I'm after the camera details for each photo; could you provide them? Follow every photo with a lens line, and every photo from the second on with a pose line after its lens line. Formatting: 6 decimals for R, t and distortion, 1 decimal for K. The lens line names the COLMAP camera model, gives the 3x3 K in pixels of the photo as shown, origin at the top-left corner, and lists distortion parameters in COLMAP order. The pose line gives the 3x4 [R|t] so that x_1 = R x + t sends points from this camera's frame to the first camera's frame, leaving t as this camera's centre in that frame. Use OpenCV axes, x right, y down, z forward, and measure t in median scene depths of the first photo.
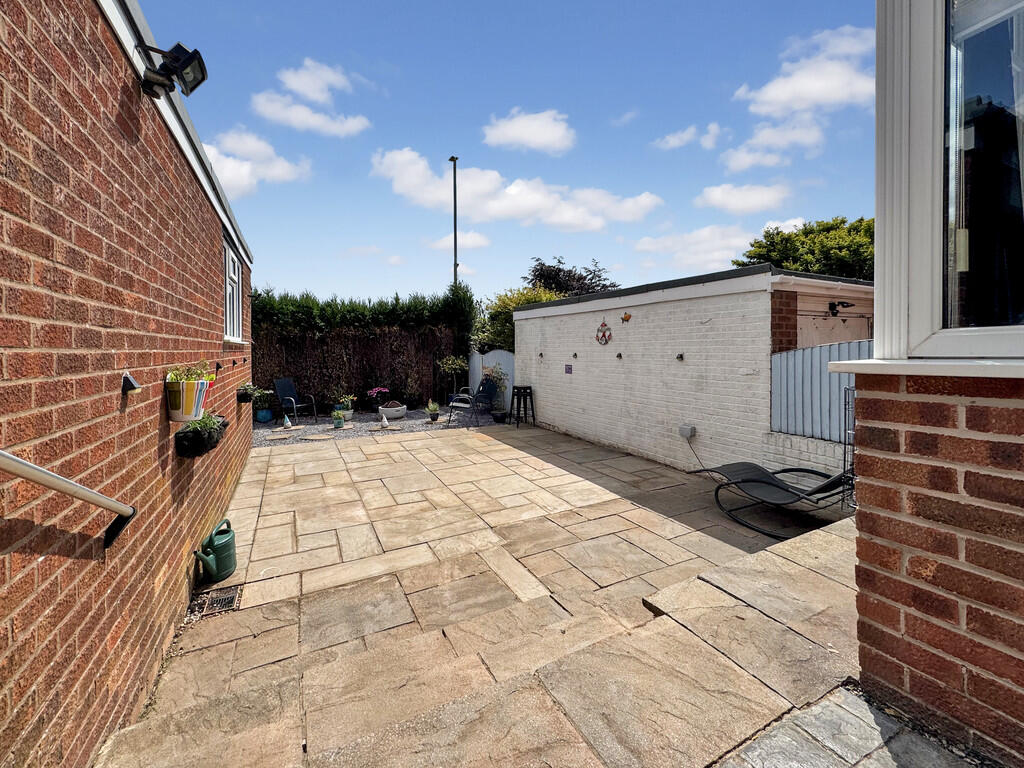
lens RADIAL K [[417.8, 0, 508.1], [0, 417.8, 347.3], [0, 0, 1]] dist [-0.001447, 0.000916]
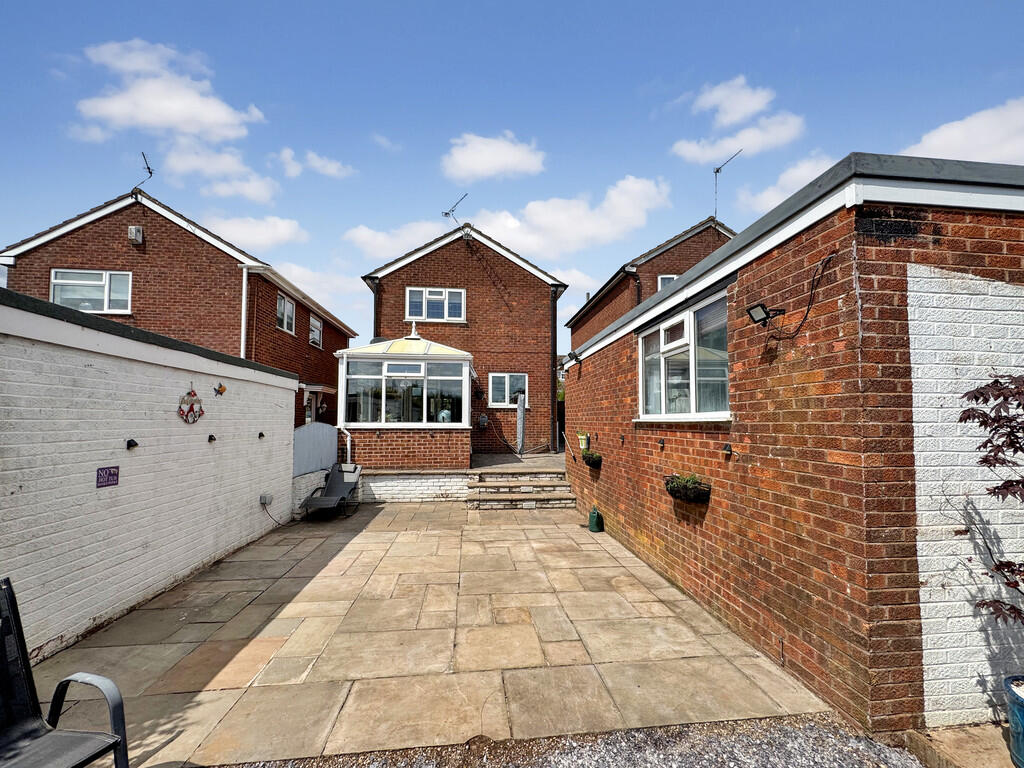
lens RADIAL K [[417.8, 0, 508.1], [0, 417.8, 403.8], [0, 0, 1]] dist [-0.001447, 0.000916]
pose [[-0.930302, 0.019552, 0.366273, -0.343163], [0.002949, 0.998945, -0.045834, -0.003981], [-0.366783, -0.041559, -0.929378, 1.019189]]
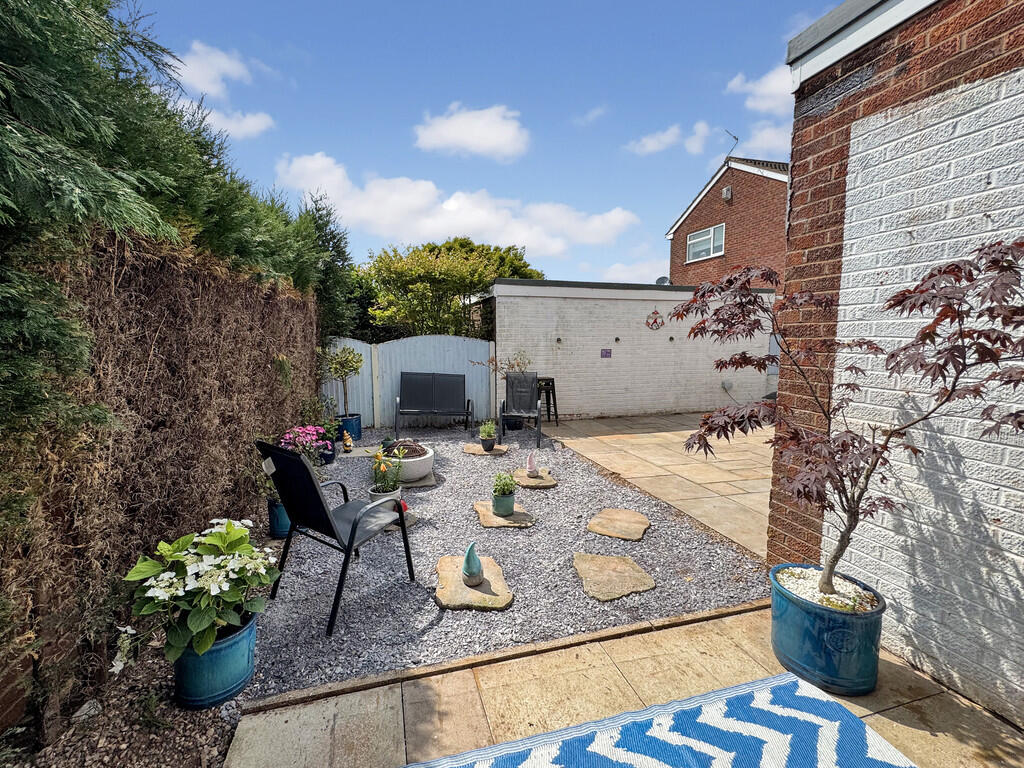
lens RADIAL K [[417.8, 0, 487.2], [0, 417.8, 373.5], [0, 0, 1]] dist [-0.001447, 0.000916]
pose [[0.234608, -0.079367, 0.968845, -0.734096], [0.000743, 0.996676, 0.081467, 0.014263], [-0.972090, -0.018393, 0.233887, 0.841054]]
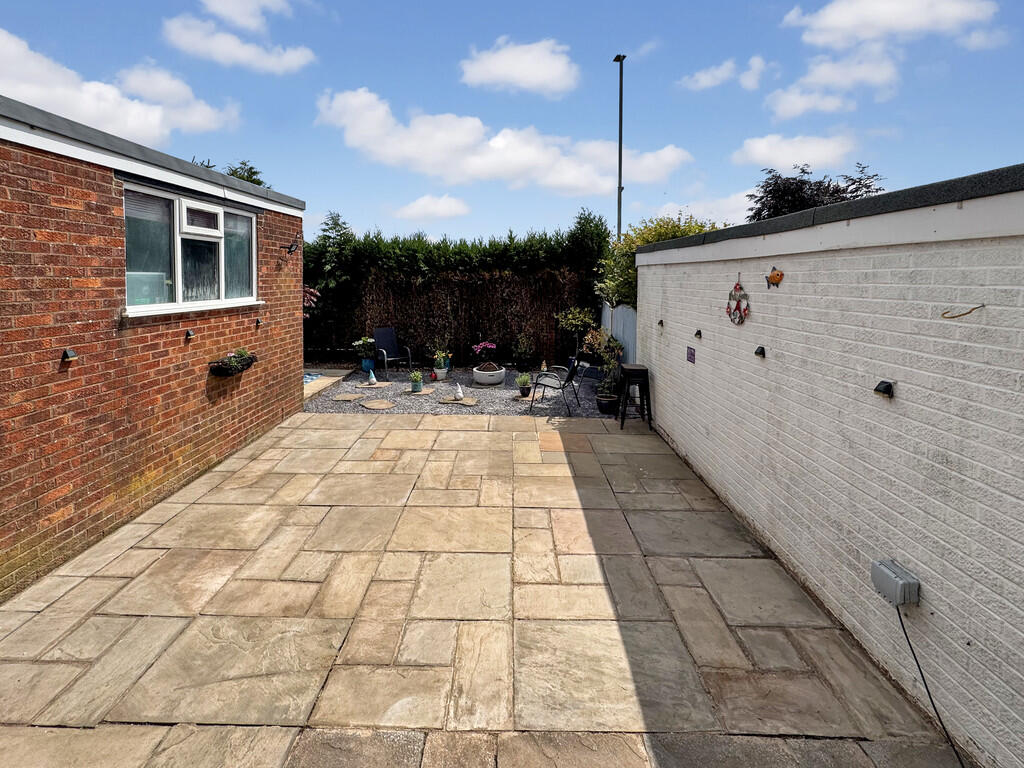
lens RADIAL K [[439.3, 0, 504.4], [0, 439.3, 287.4], [0, 0, 1]] dist [-0.002404, -0.000799]
pose [[0.883342, 0.025137, -0.468055, 0.161593], [-0.014748, 0.999557, 0.025847, -0.045287], [0.468498, -0.015929, 0.883321, 0.262040]]
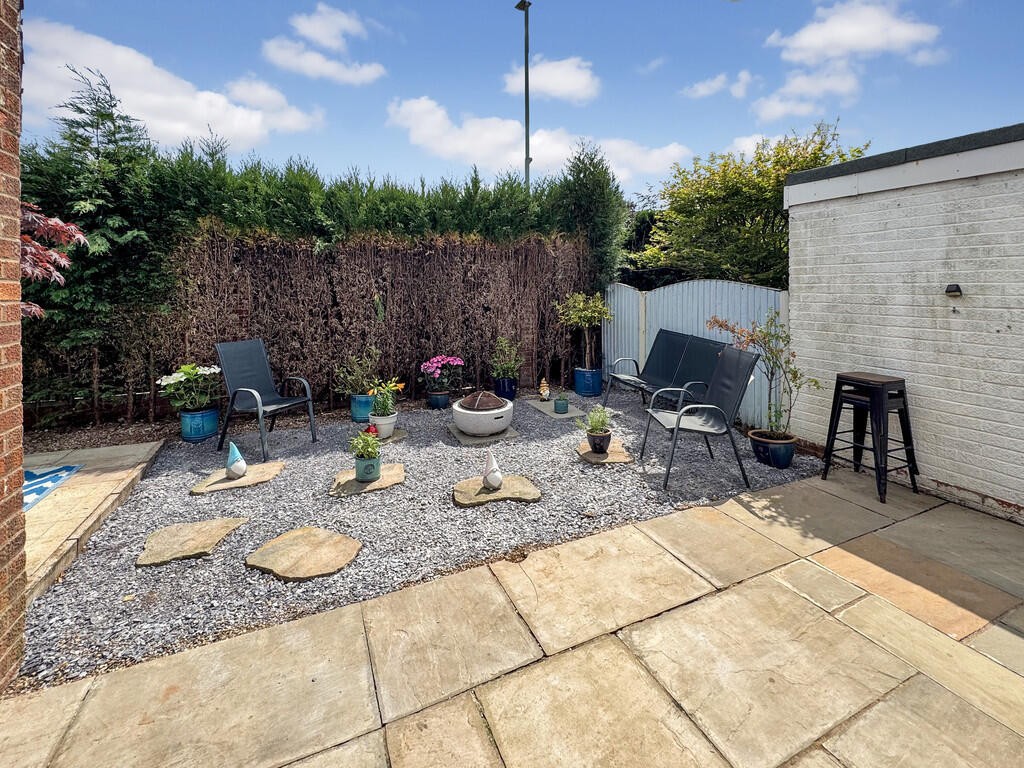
lens RADIAL K [[439.3, 0, 510.0], [0, 439.3, 286.3], [0, 0, 1]] dist [-0.002404, -0.000799]
pose [[0.999039, 0.006489, -0.043342, -0.238075], [-0.006447, 0.999979, 0.001119, 0.014661], [0.043348, -0.000838, 0.999060, 0.557021]]
